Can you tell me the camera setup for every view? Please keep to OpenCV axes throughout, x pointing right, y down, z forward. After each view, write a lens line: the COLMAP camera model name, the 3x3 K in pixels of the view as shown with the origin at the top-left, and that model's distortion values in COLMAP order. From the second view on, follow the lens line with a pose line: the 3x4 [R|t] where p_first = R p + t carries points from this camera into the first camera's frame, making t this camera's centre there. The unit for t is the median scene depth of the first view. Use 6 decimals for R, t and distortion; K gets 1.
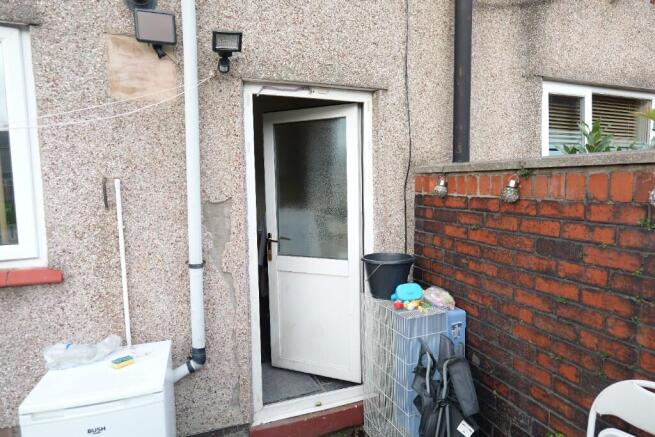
lens RADIAL K [[401.0, 0, 327.1], [0, 401.0, 223.6], [0, 0, 1]] dist [-0.003918, 0.008921]
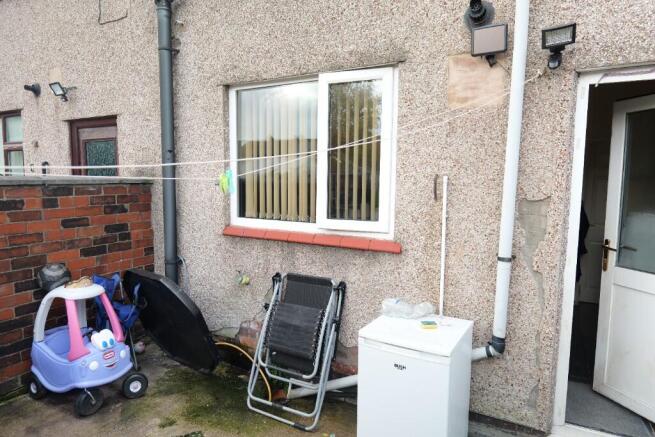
lens RADIAL K [[401.0, 0, 330.4], [0, 401.0, 221.4], [0, 0, 1]] dist [-0.003918, 0.008921]
pose [[0.648015, 0.098653, -0.755211, 0.166210], [-0.093982, 0.994355, 0.049250, -0.002112], [0.755807, 0.039061, 0.653629, -0.038559]]
